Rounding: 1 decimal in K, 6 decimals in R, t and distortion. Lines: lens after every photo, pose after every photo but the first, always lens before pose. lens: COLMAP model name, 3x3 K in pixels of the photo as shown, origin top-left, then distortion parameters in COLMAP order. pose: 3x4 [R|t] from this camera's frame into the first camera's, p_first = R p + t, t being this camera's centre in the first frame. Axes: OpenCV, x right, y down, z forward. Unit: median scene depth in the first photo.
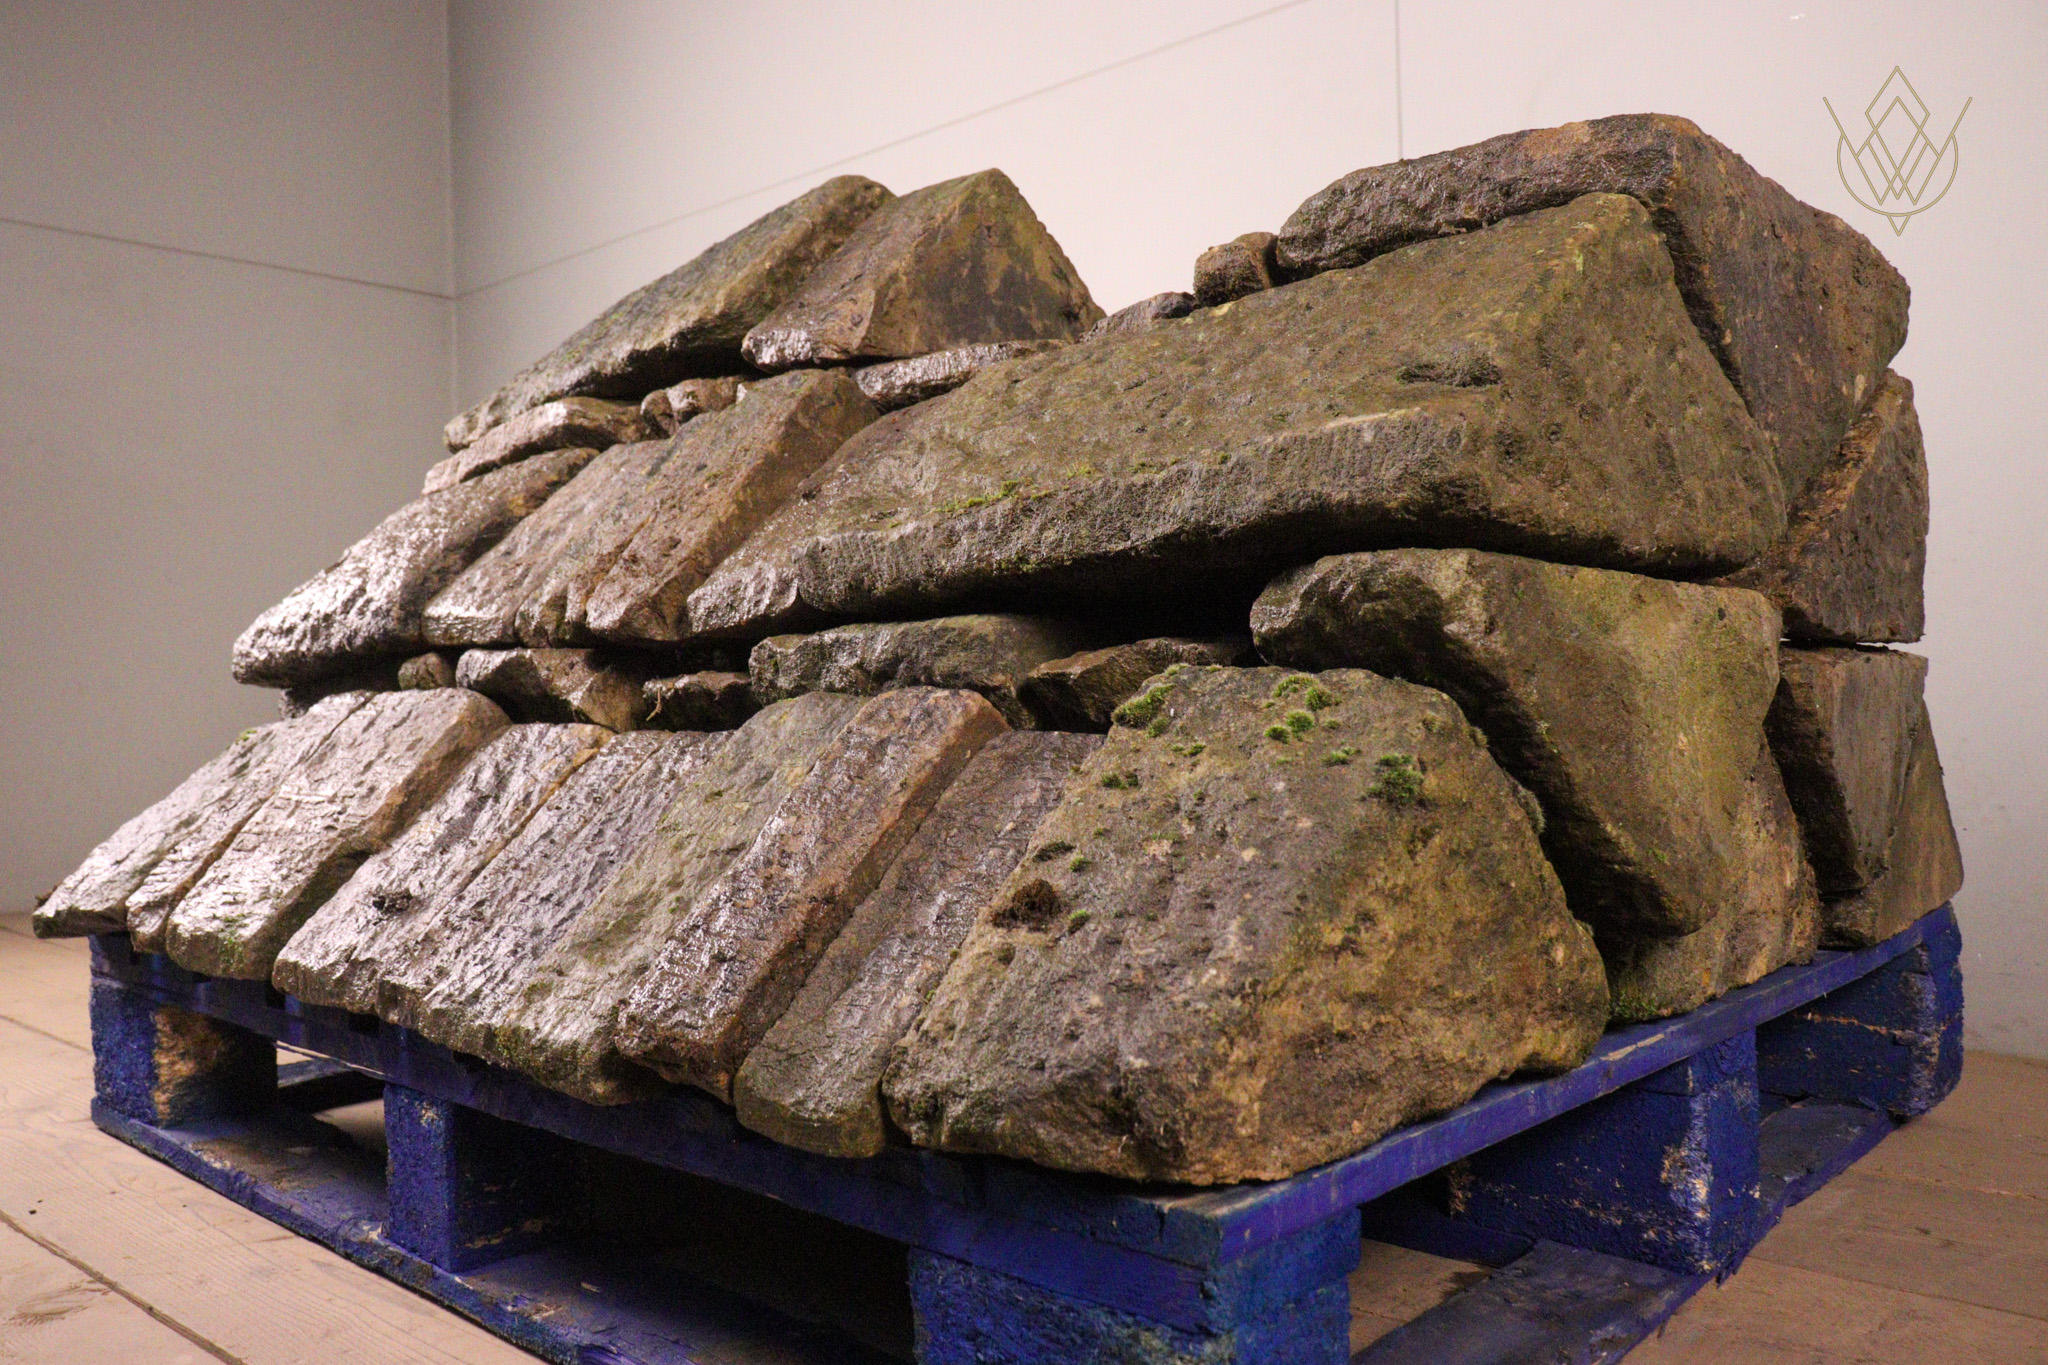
lens RADIAL K [[1631.1, 0, 1016.3], [0, 1631.1, 679.3], [0, 0, 1]] dist [-0.004562, -0.002745]
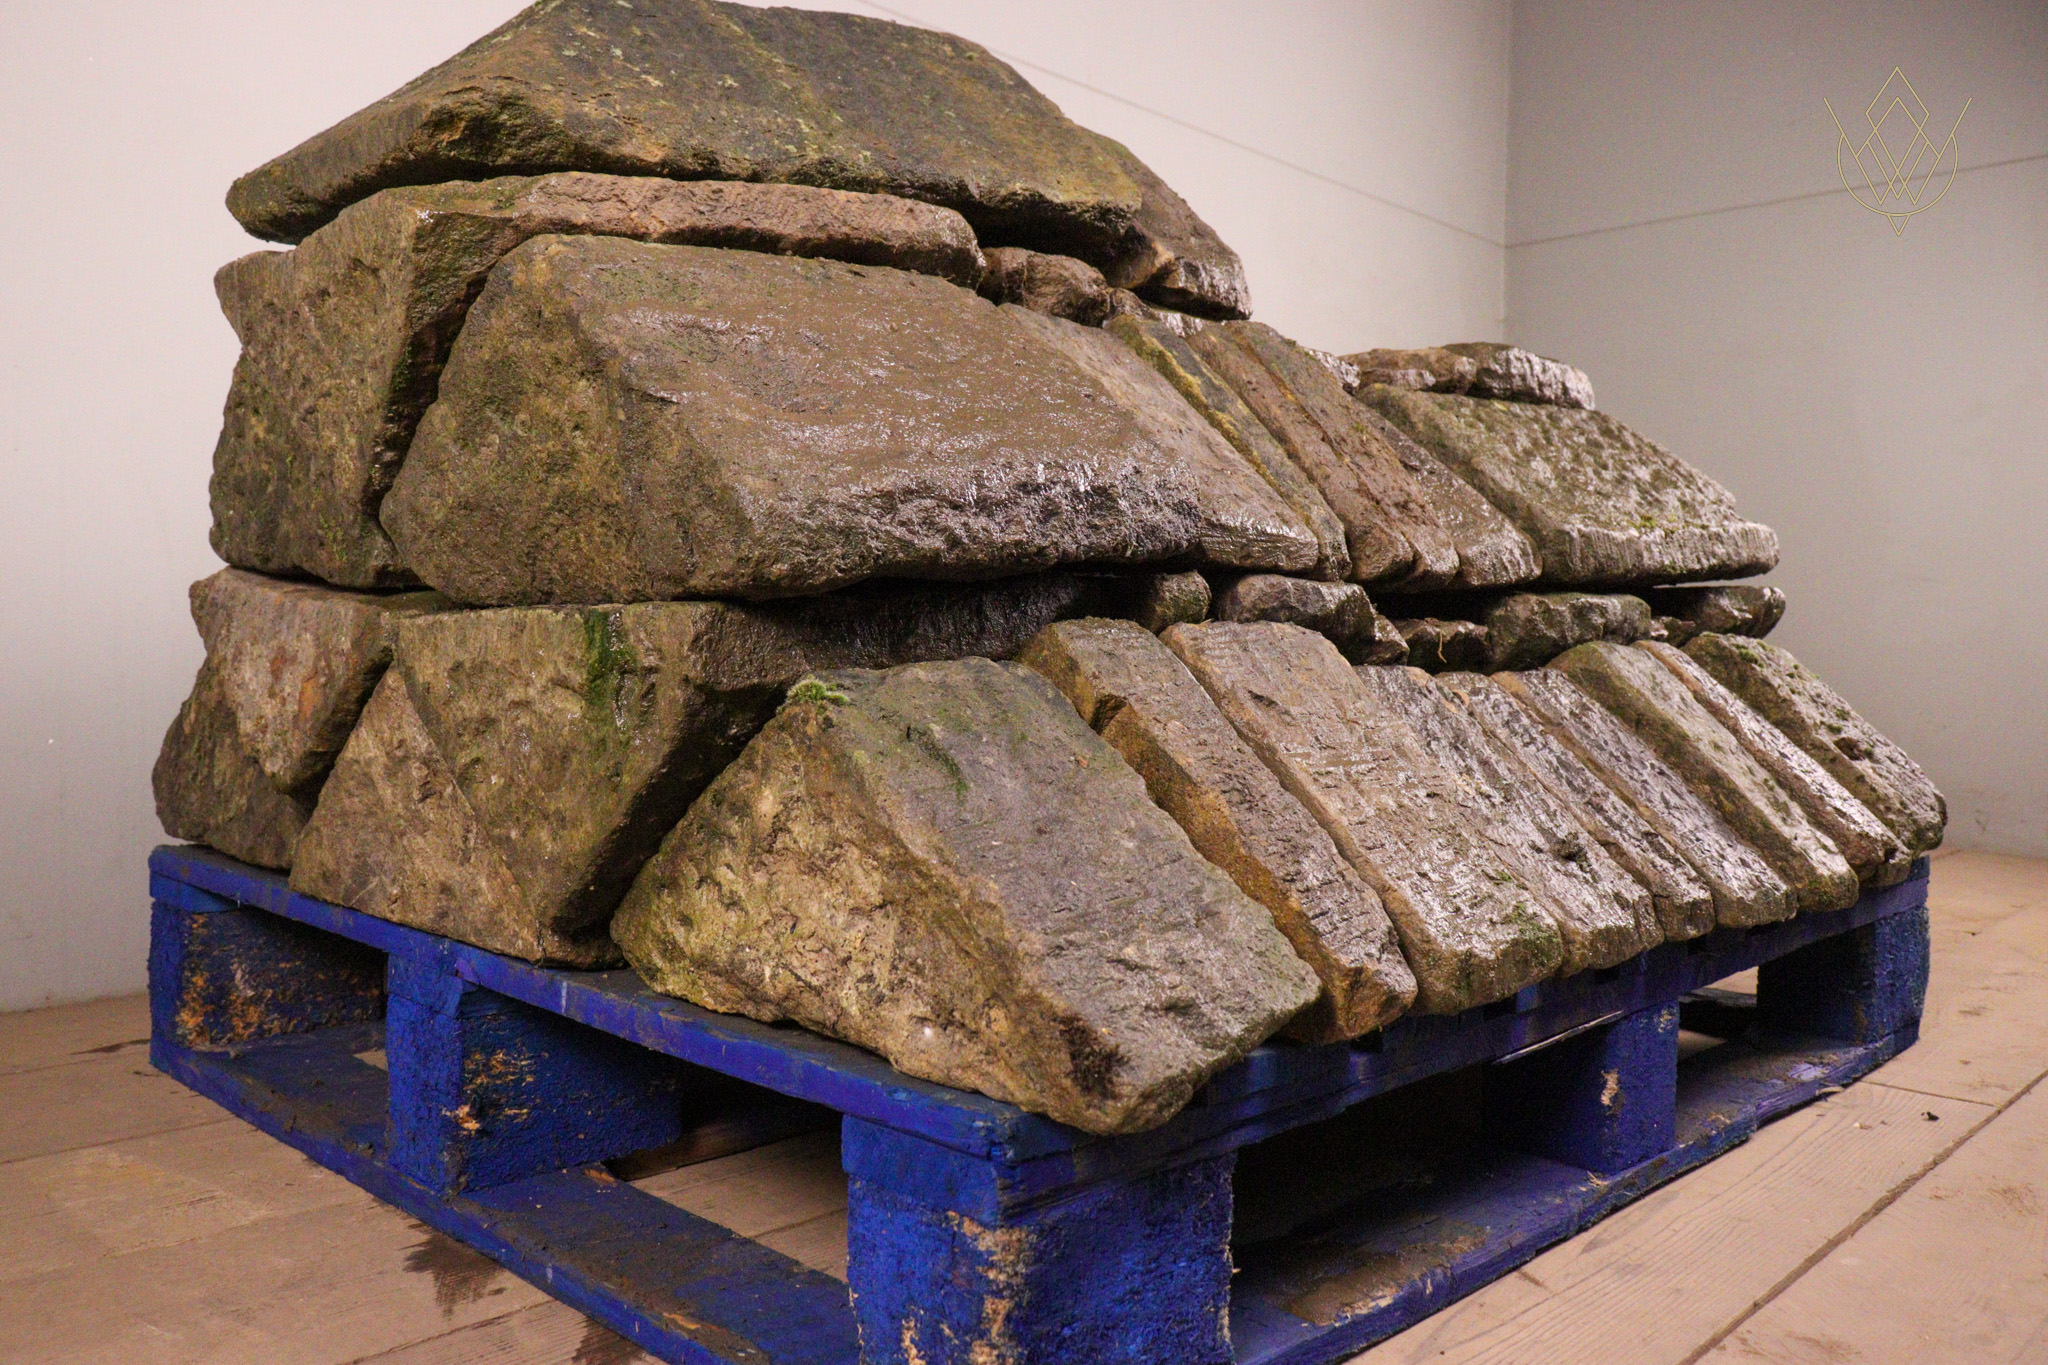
lens RADIAL K [[1633.5, 0, 1014.0], [0, 1633.5, 679.3], [0, 0, 1]] dist [-0.005927, -0.006787]
pose [[0.020678, -0.007087, 0.999761, -1.553004], [-0.019923, 0.999773, 0.007499, 0.040502], [-0.999588, -0.020073, 0.020532, 1.502870]]
